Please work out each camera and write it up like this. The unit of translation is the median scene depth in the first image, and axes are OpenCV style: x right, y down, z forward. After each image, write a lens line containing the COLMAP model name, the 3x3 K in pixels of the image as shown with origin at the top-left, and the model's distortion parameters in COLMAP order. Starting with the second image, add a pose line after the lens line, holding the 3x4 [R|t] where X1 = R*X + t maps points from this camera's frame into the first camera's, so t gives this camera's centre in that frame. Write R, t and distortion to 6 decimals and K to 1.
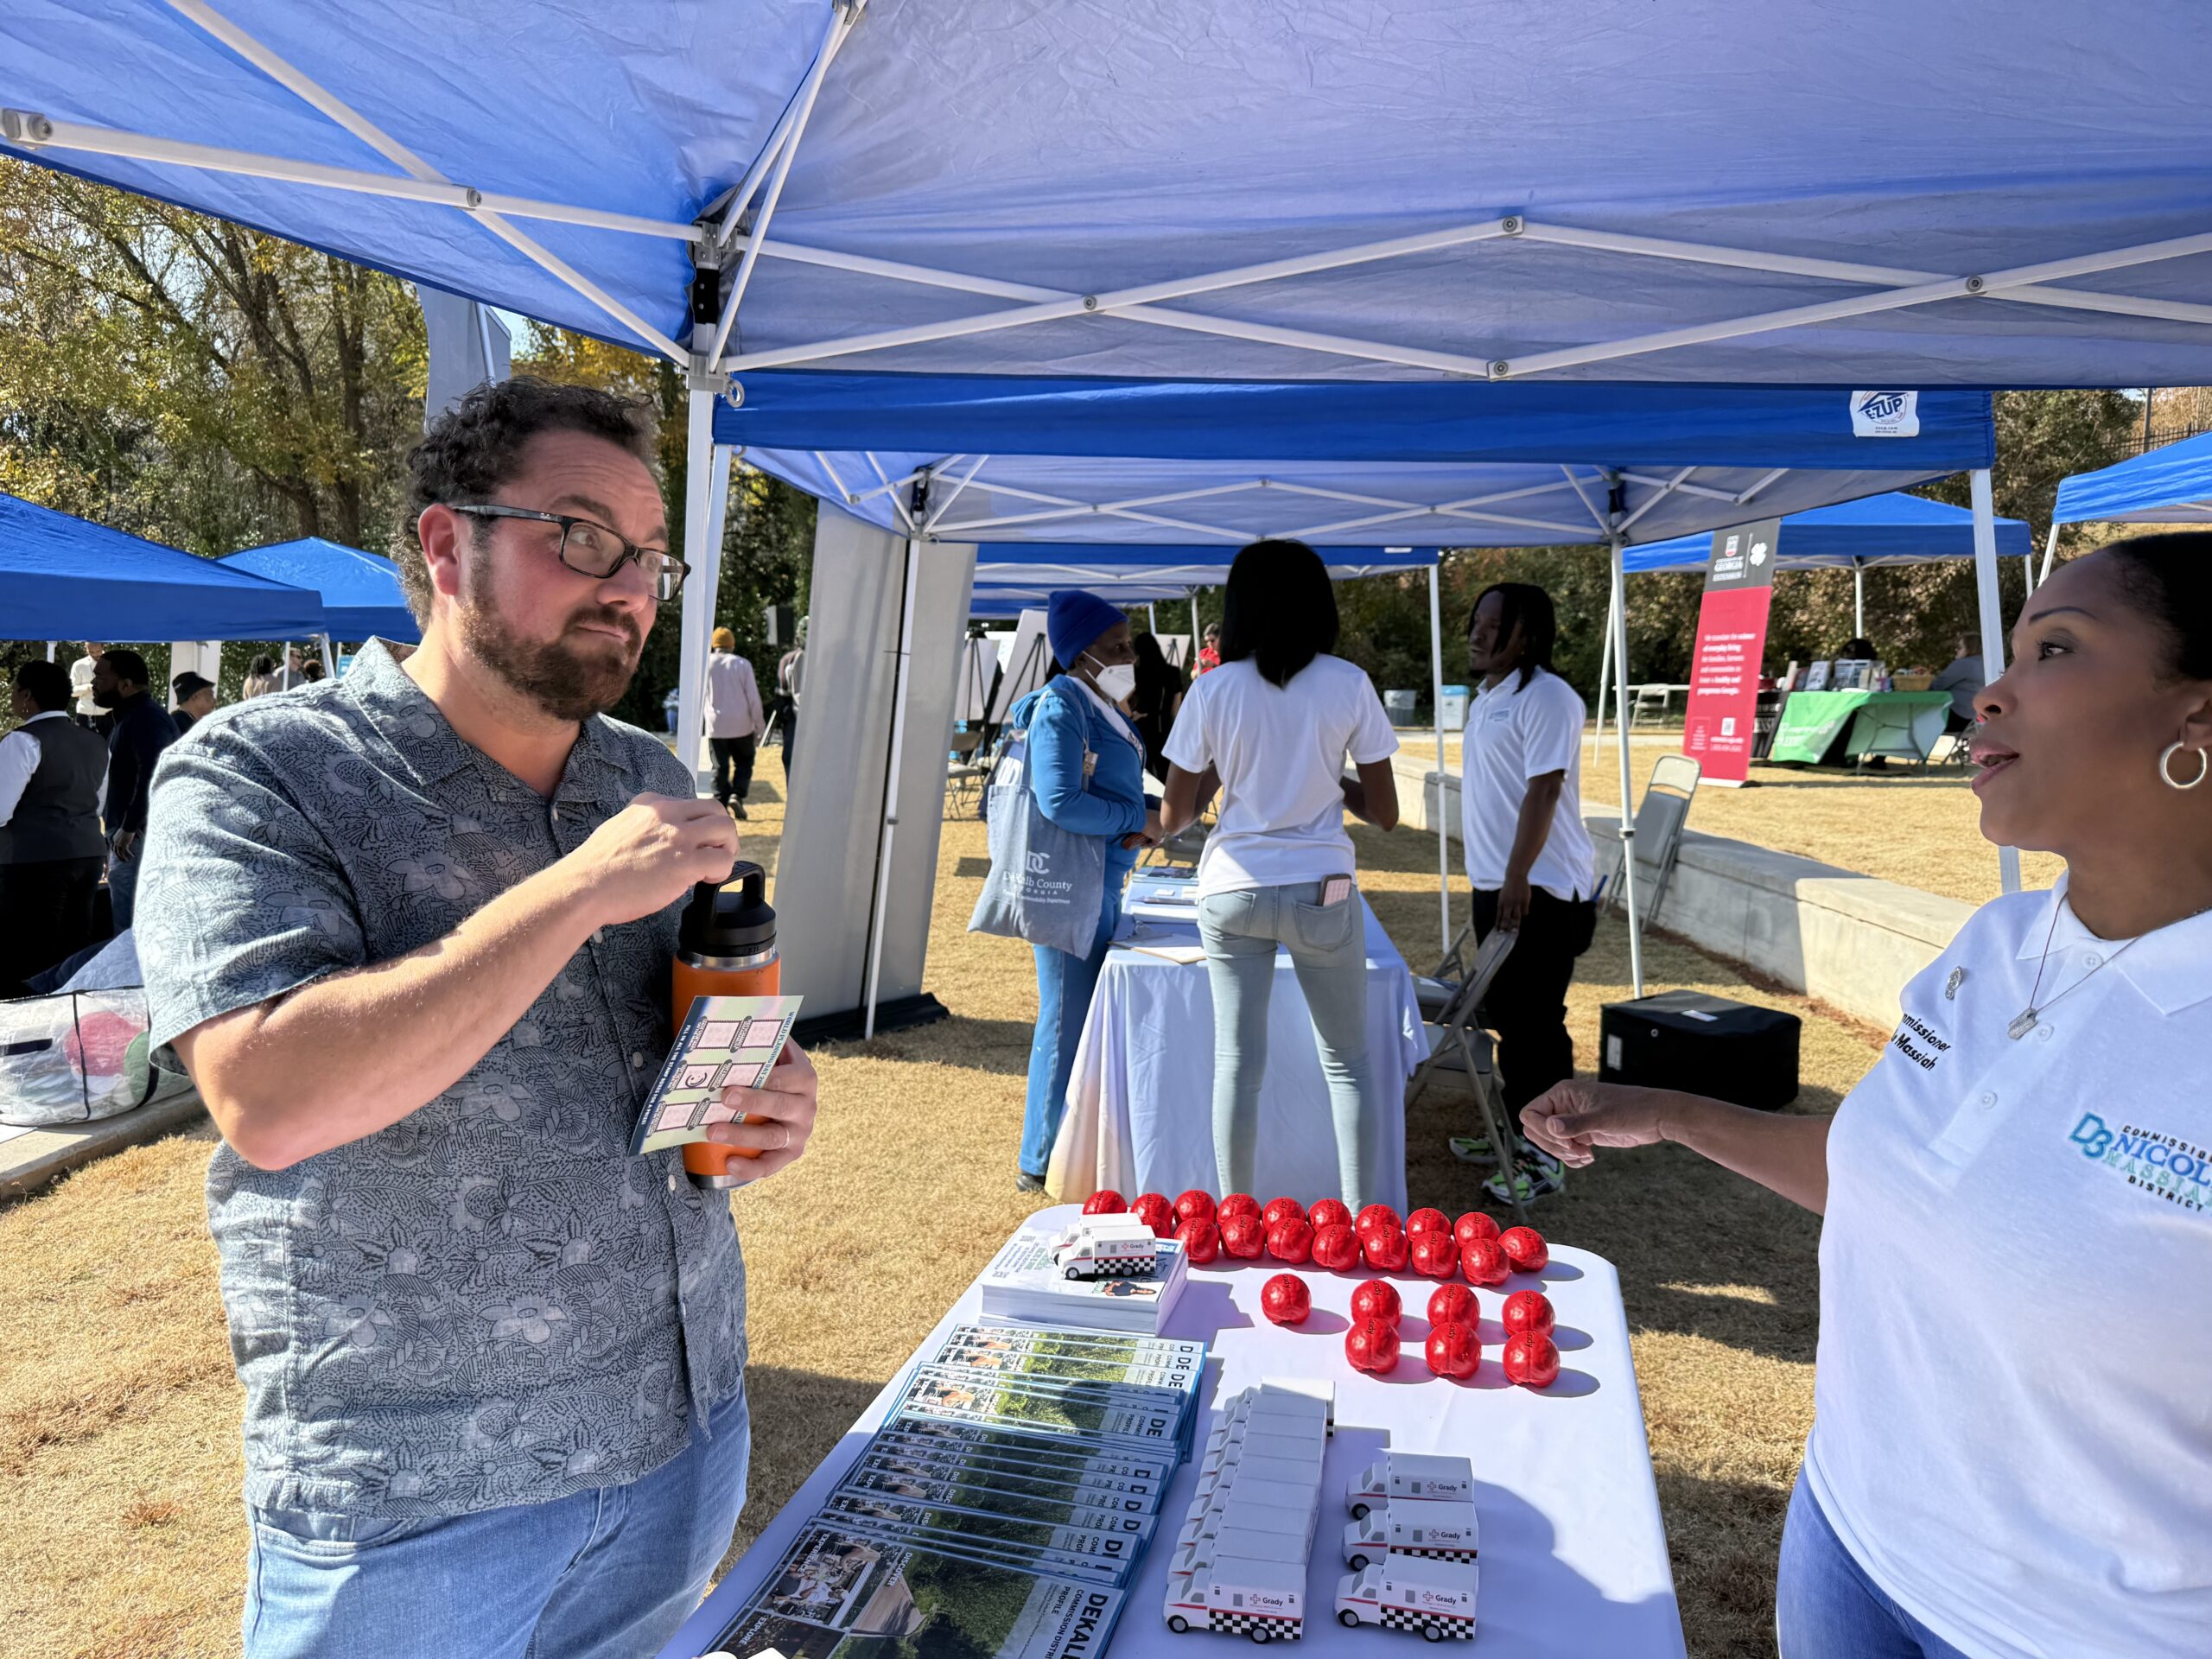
lens RADIAL K [[1554.1, 0, 1106.0], [0, 1554.1, 829.5], [0, 0, 1]] dist [-0.000568, -0.004601]
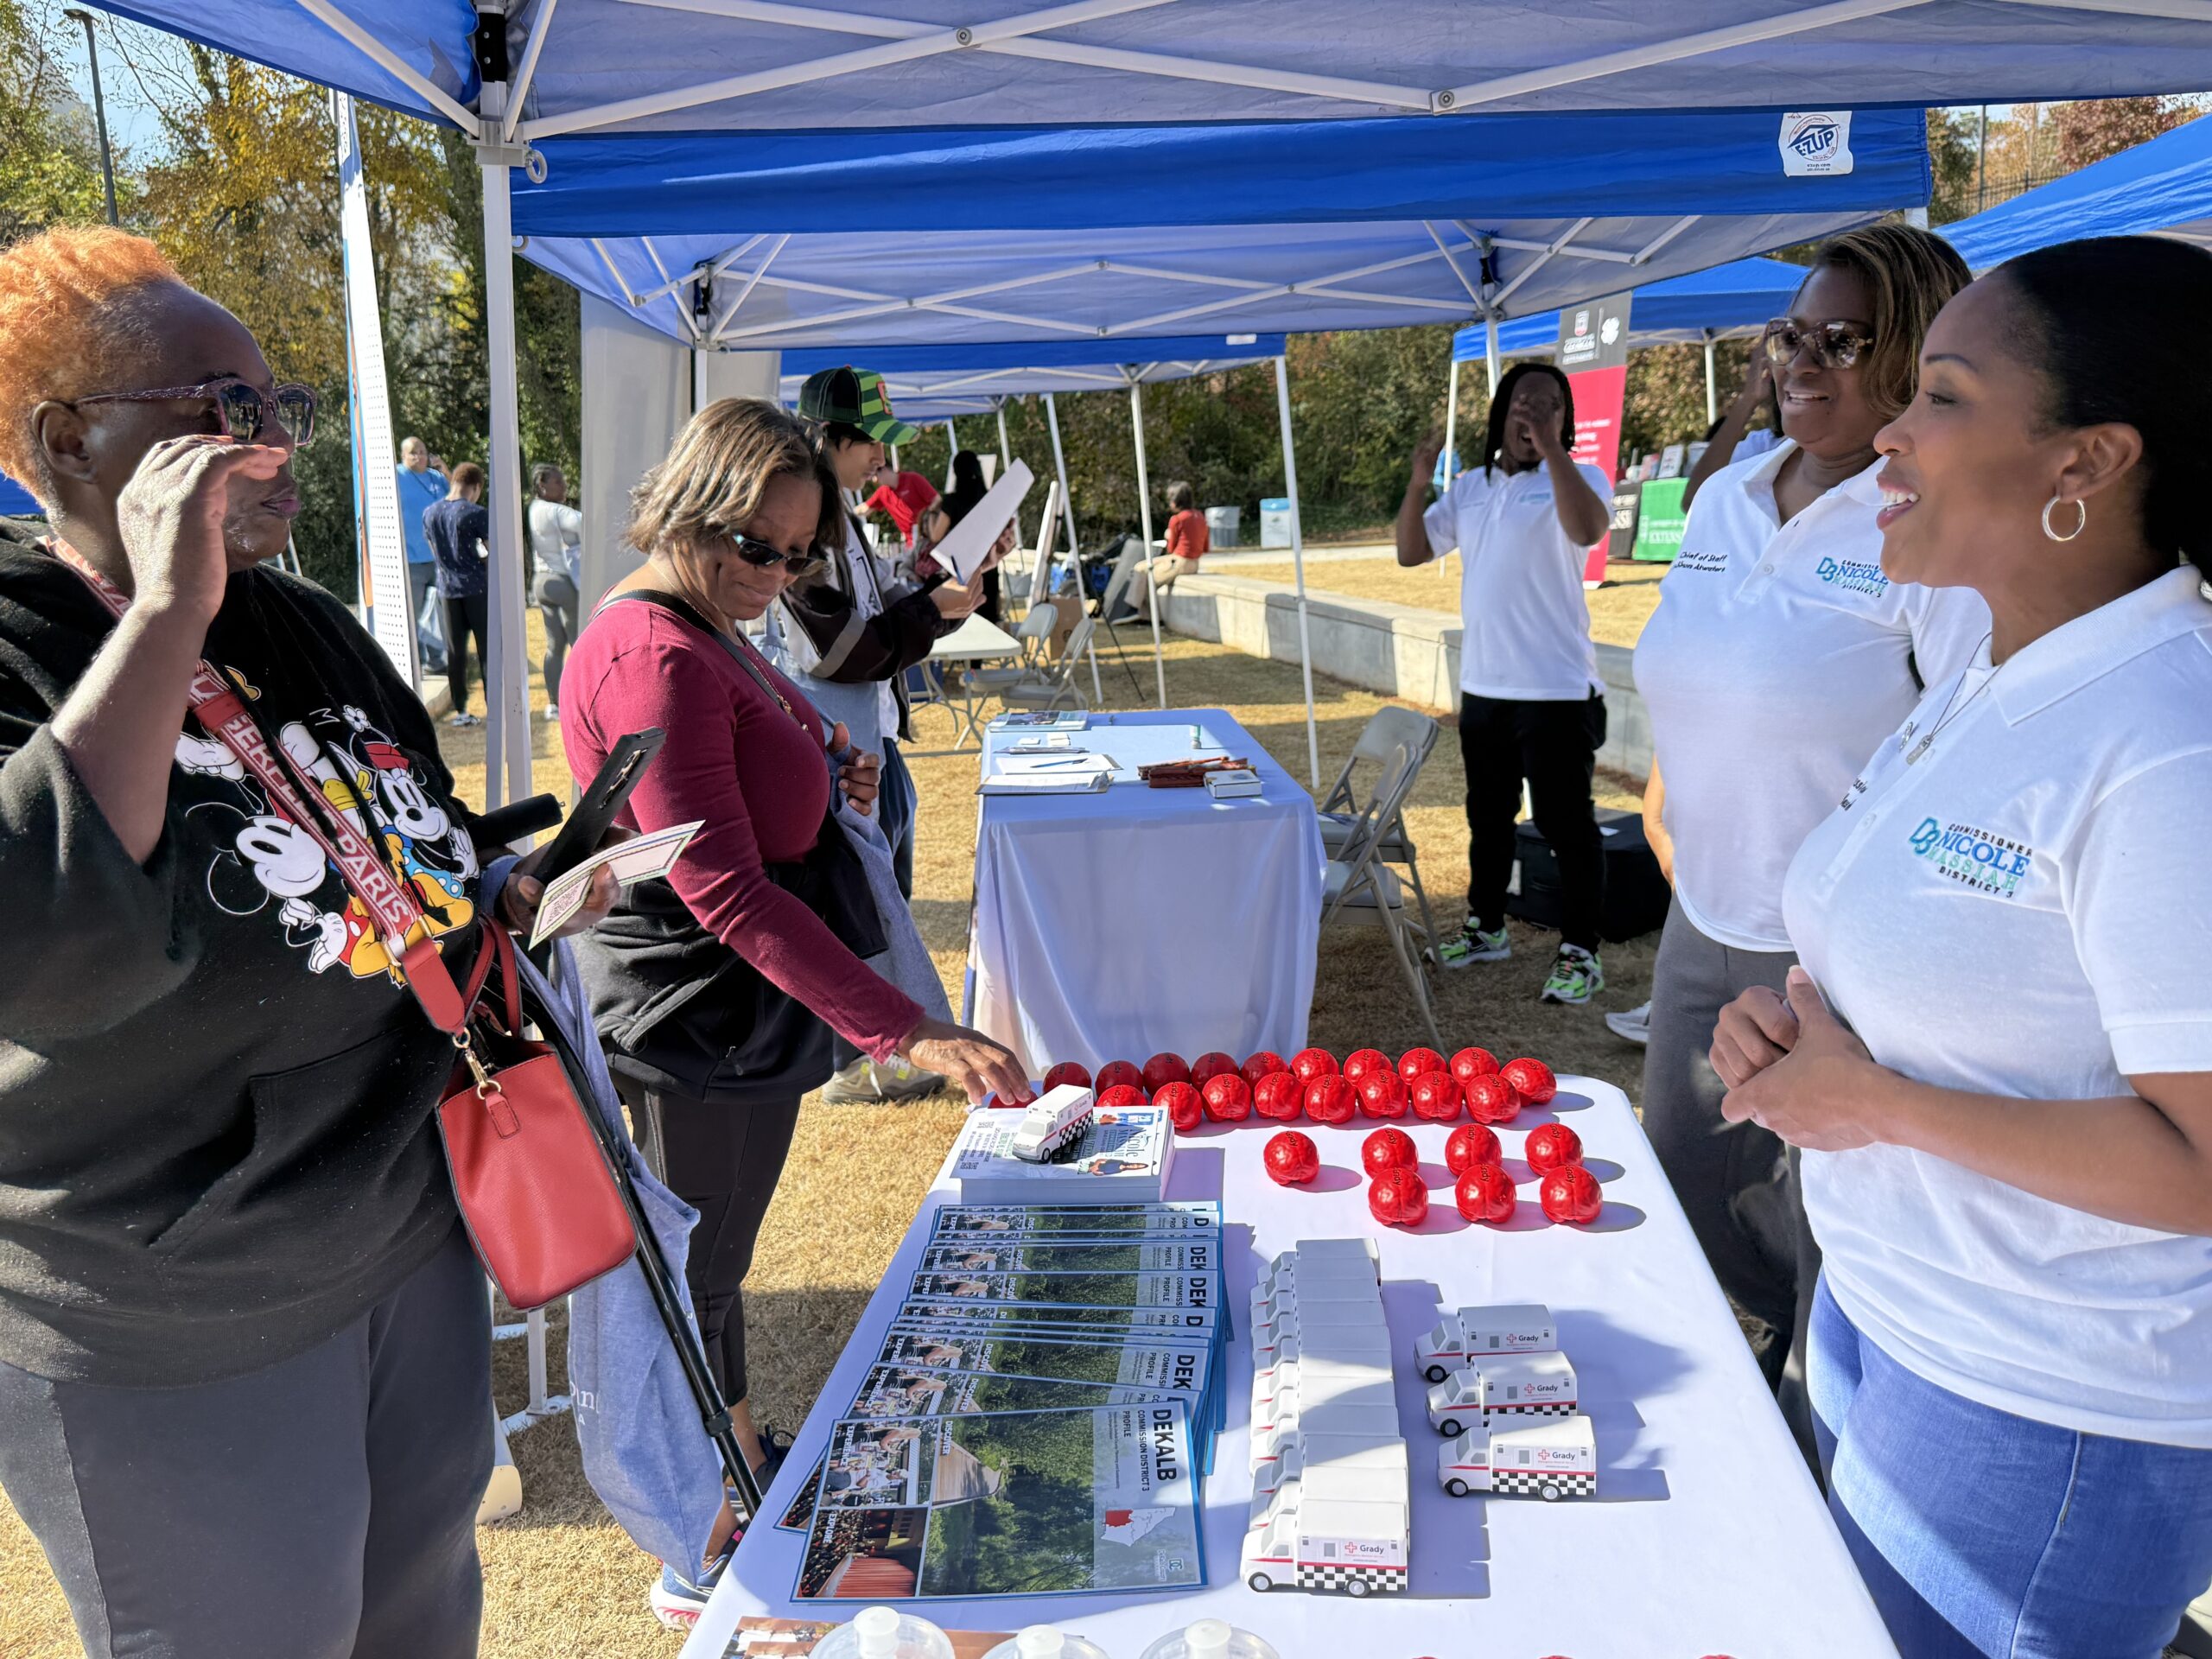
lens RADIAL K [[1697.9, 0, 1106.0], [0, 1697.9, 829.5], [0, 0, 1]] dist [0.090973, -0.183992]
pose [[0.990753, -0.077981, 0.111027, -0.052872], [0.067739, 0.993340, 0.093207, 0.005835], [-0.117556, -0.084825, 0.989437, 0.023130]]
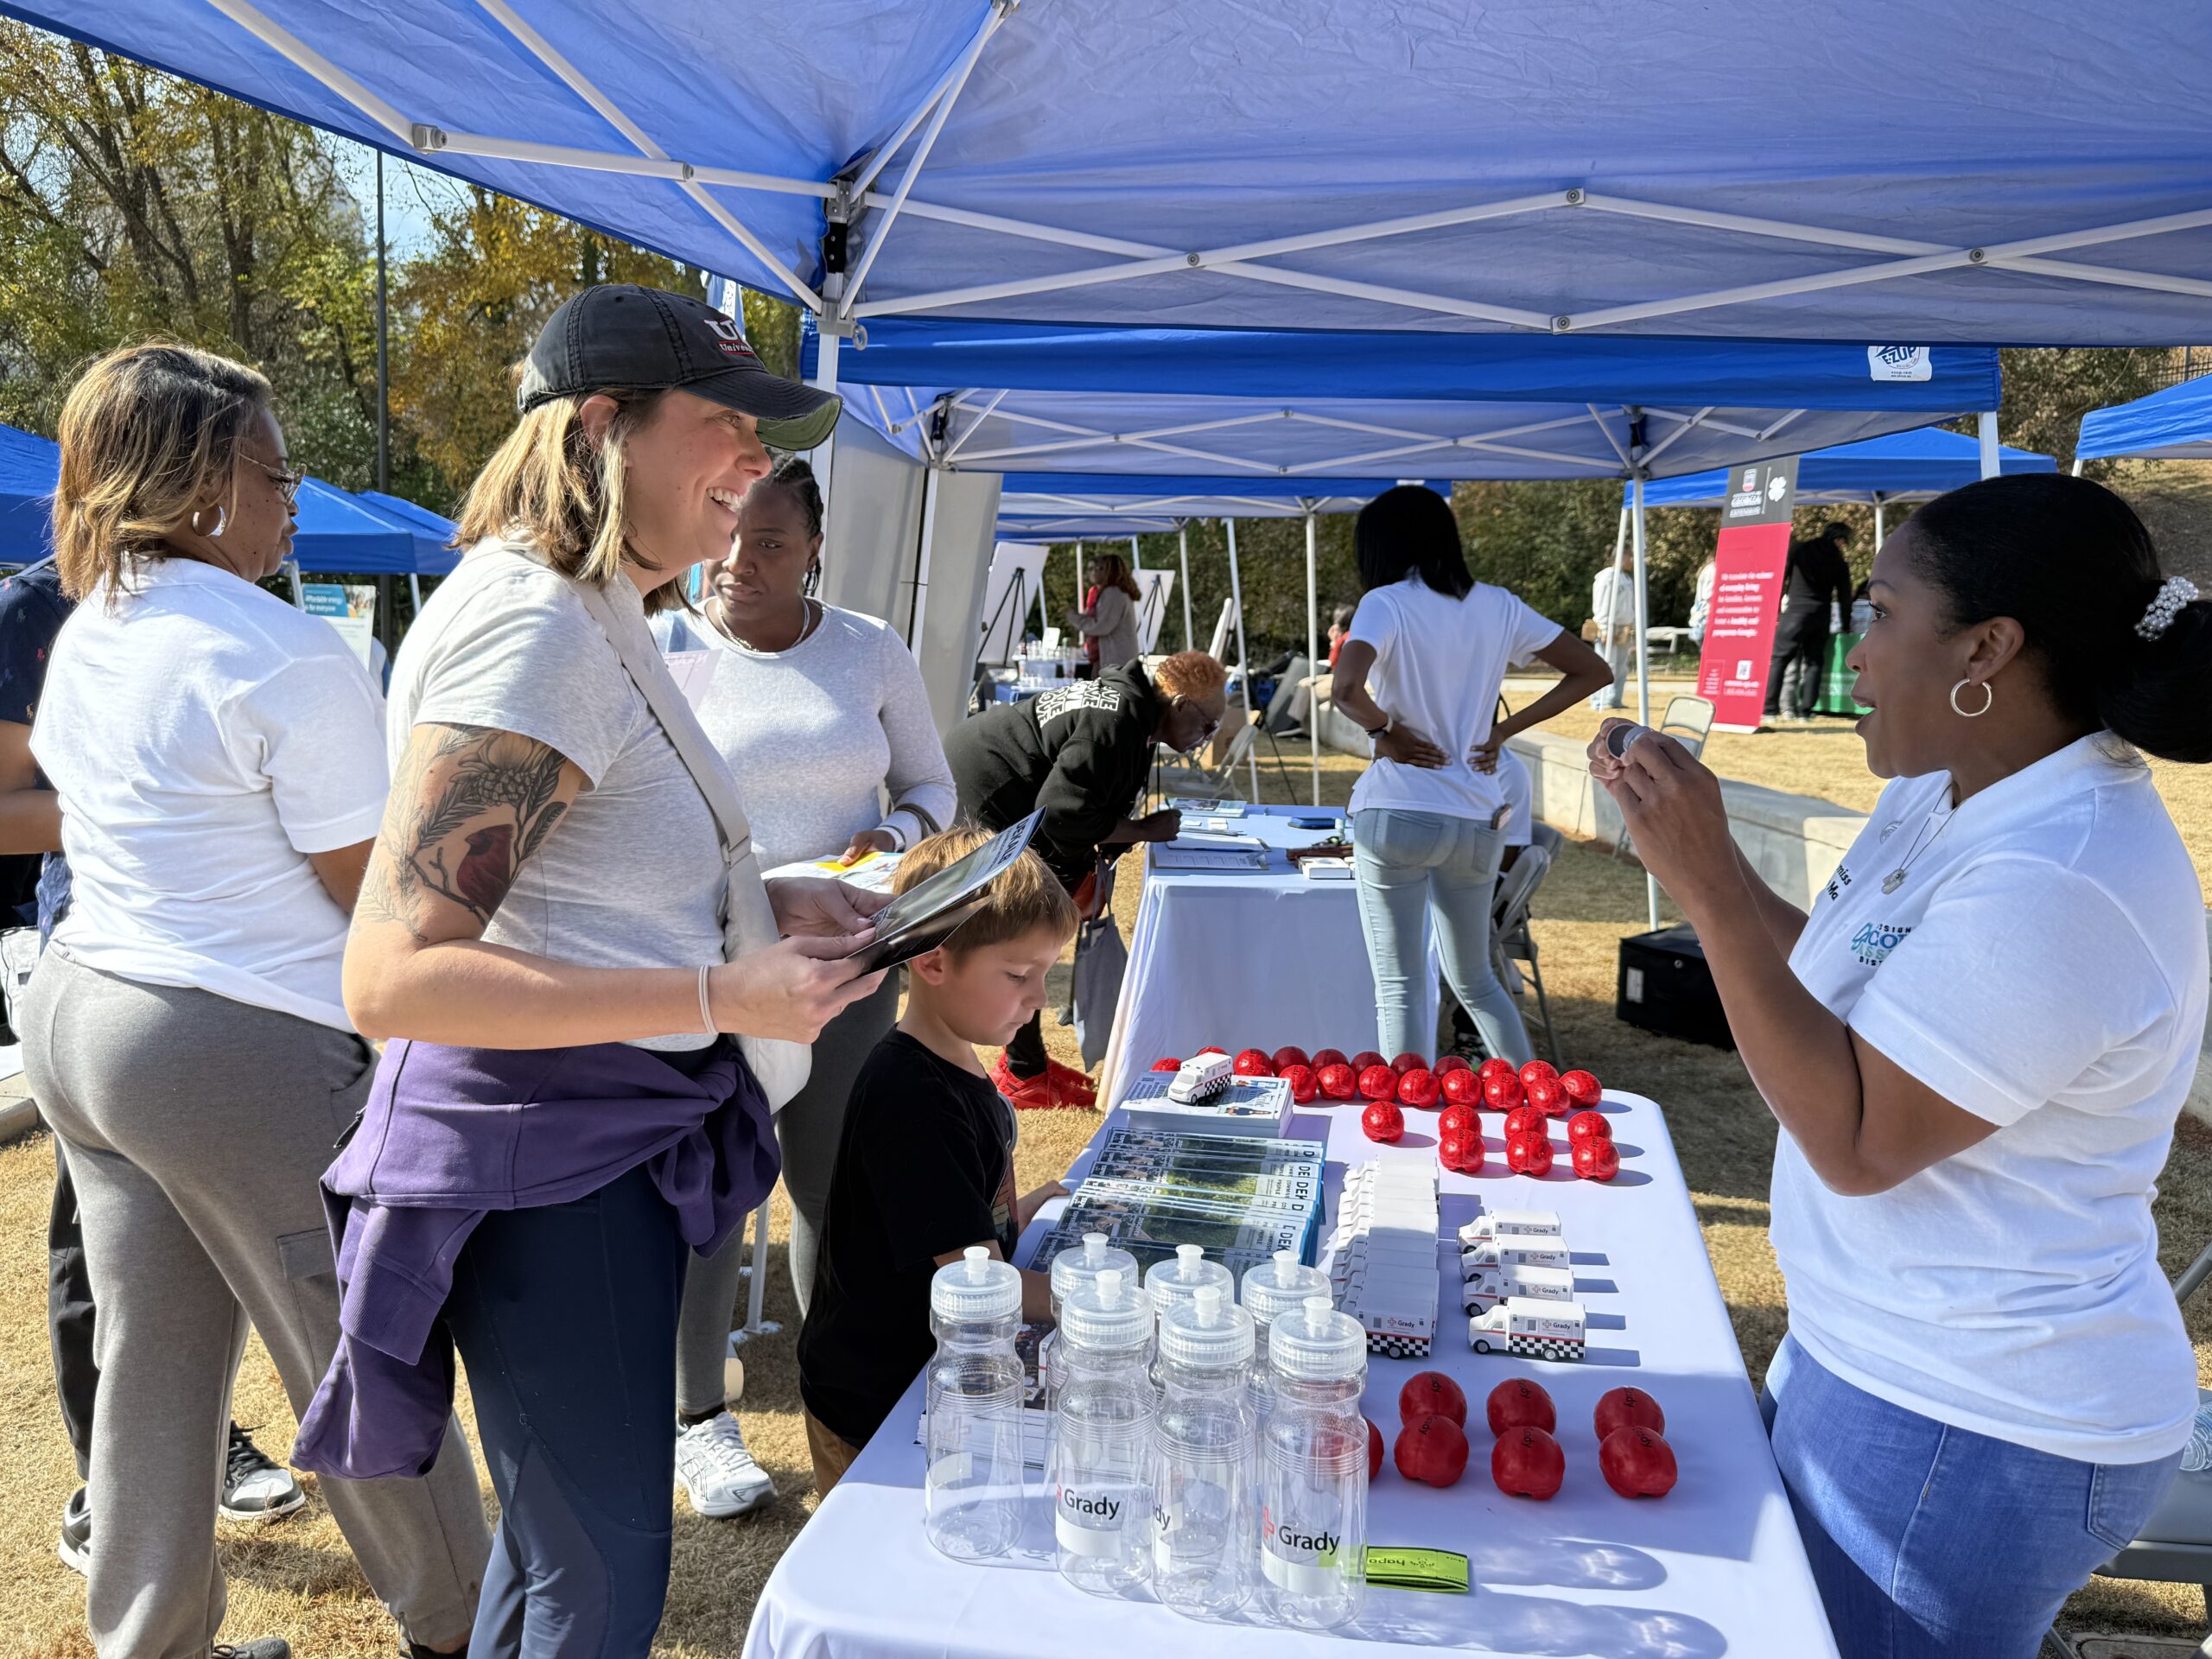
lens RADIAL K [[1693.3, 0, 1106.0], [0, 1693.3, 829.5], [0, 0, 1]] dist [0.010225, -0.018592]
pose [[0.999679, 0.001996, 0.025250, -0.076397], [-0.002649, 0.999663, 0.025843, 0.028191], [-0.025190, -0.025901, 0.999347, -0.164566]]
